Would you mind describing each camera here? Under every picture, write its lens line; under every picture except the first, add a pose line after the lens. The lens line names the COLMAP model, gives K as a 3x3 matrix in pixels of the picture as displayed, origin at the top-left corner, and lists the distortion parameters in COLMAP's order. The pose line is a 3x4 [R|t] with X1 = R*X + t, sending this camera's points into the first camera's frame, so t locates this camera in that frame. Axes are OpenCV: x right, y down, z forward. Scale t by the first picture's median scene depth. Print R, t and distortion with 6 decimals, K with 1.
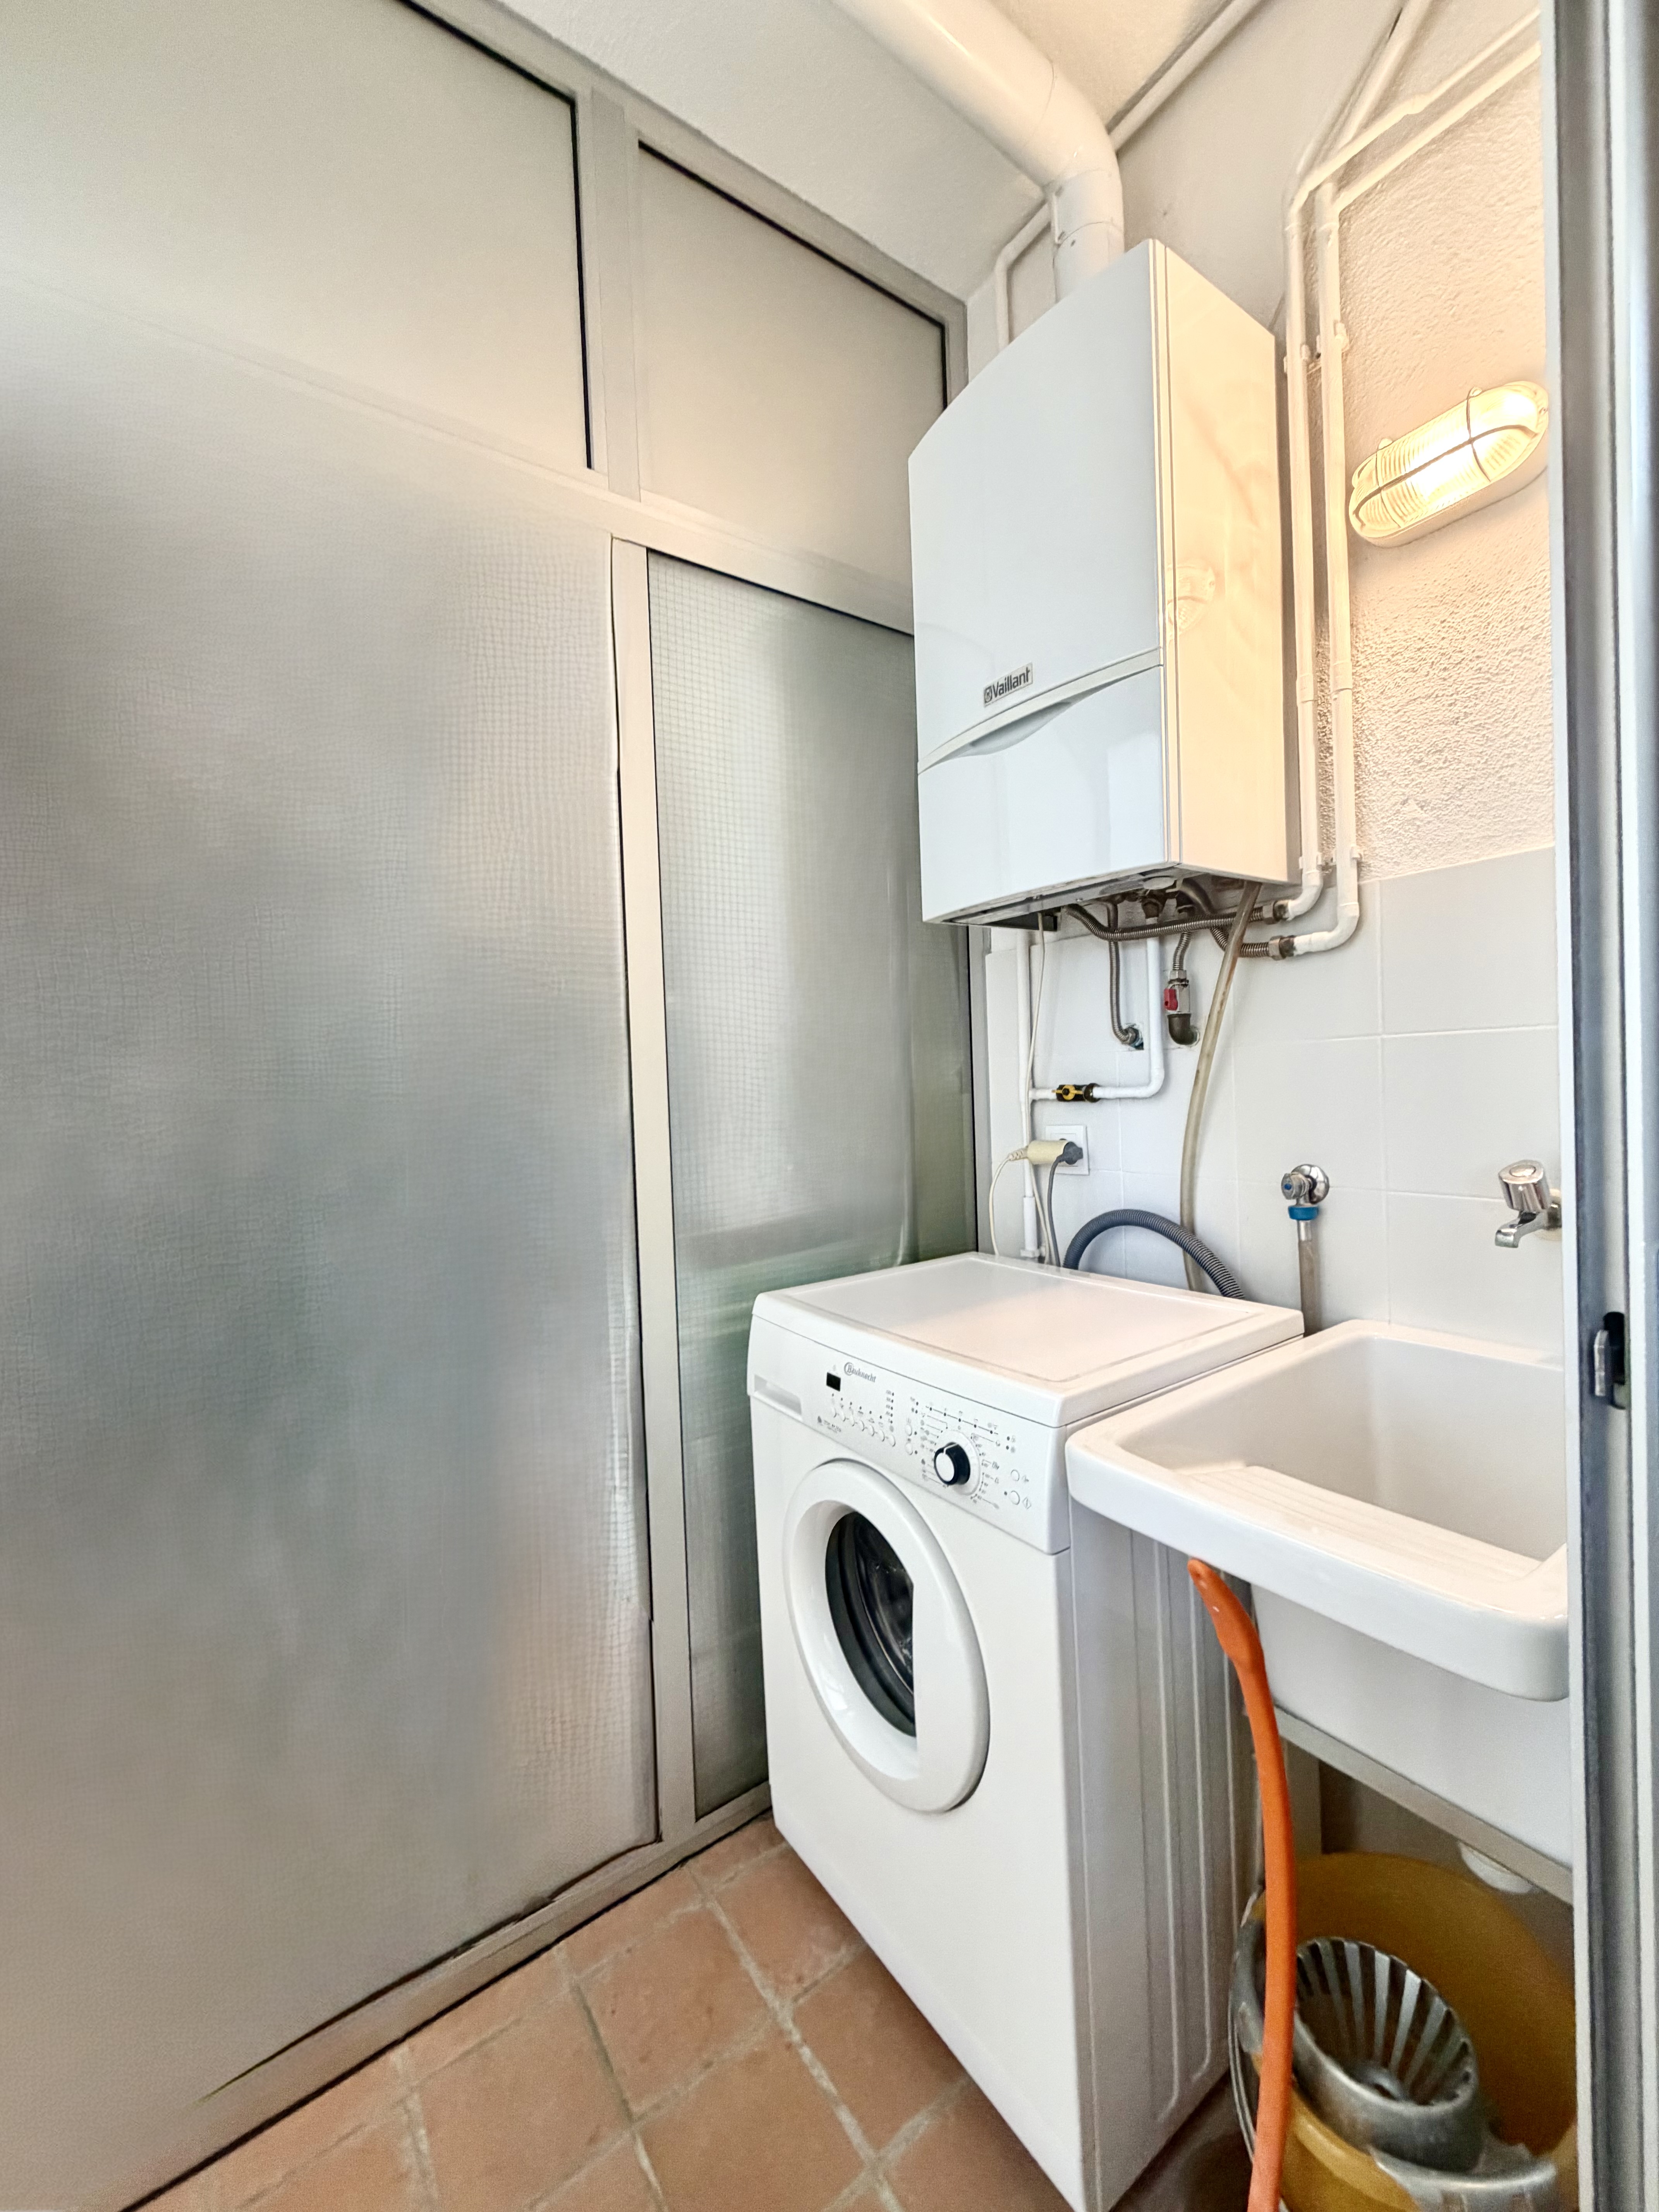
lens RADIAL K [[879.7, 0, 826.2], [0, 879.7, 1102.5], [0, 0, 1]] dist [0.000311, 0.000467]
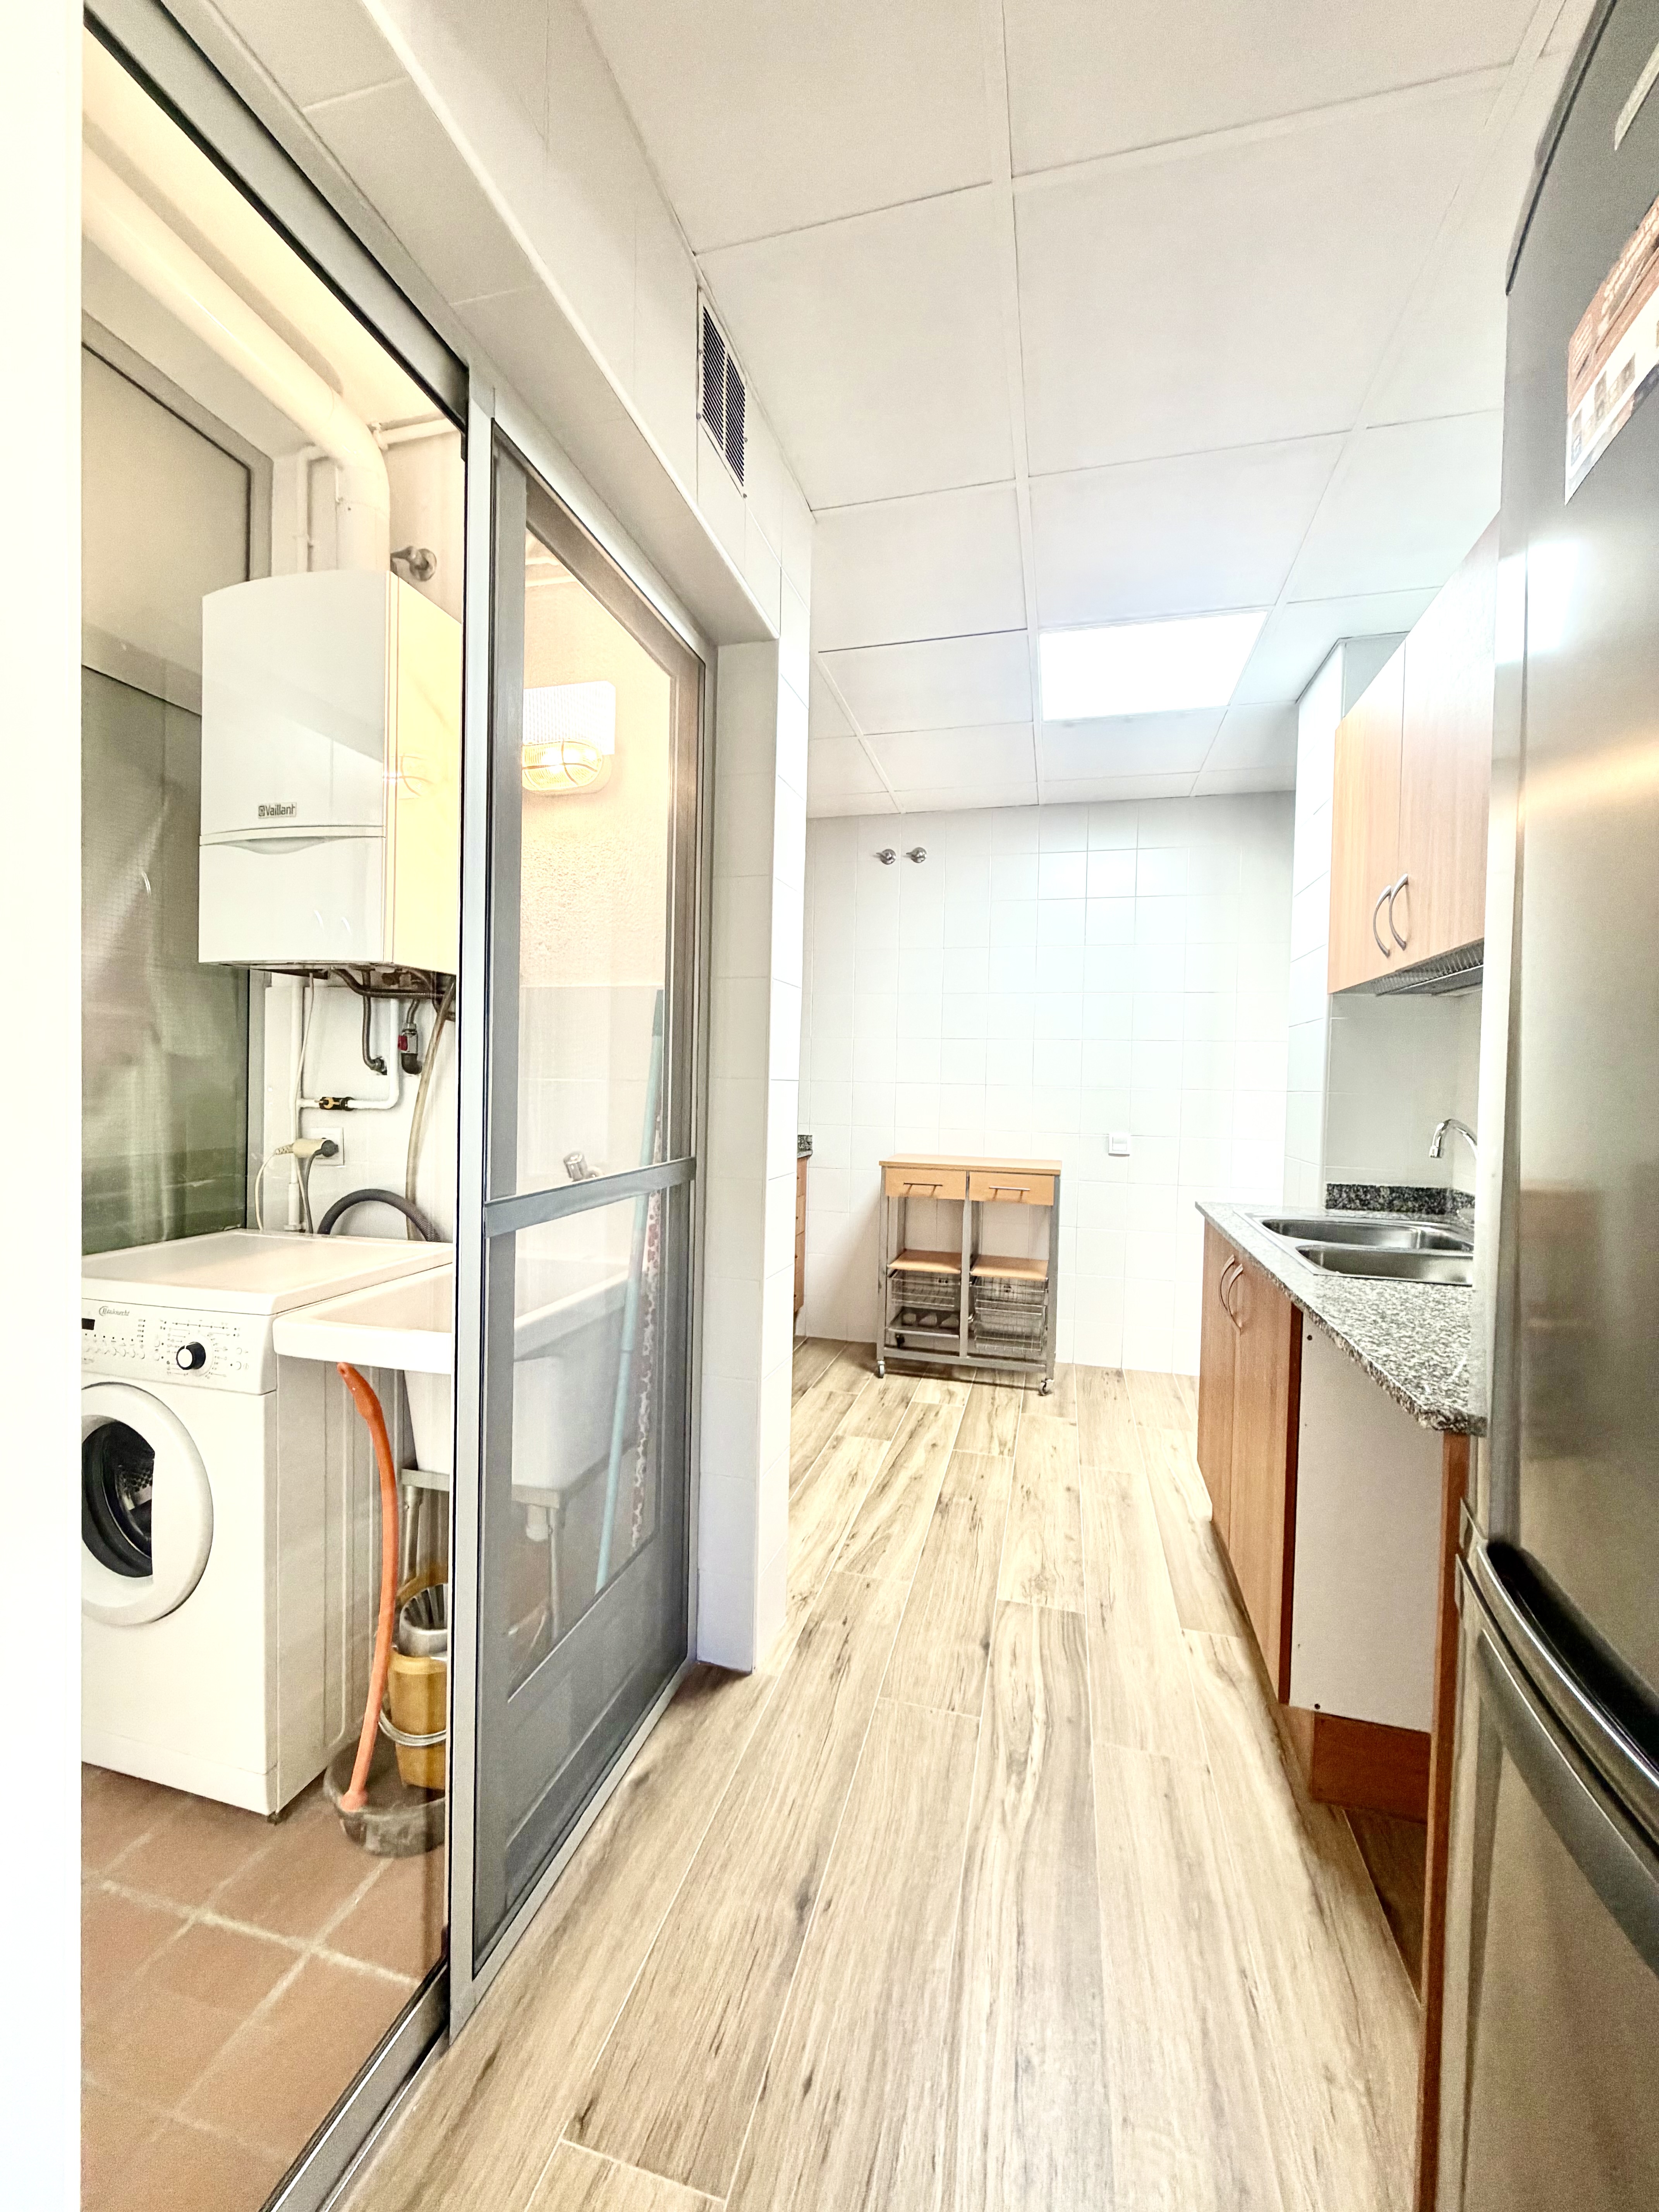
lens RADIAL K [[873.7, 0, 823.1], [0, 873.7, 1107.3], [0, 0, 1]] dist [-0.001867, -0.000116]
pose [[0.762349, 0.041049, 0.645863, -0.006993], [-0.039453, 0.999078, -0.016931, -0.012962], [-0.645963, -0.012574, 0.763266, -0.534637]]
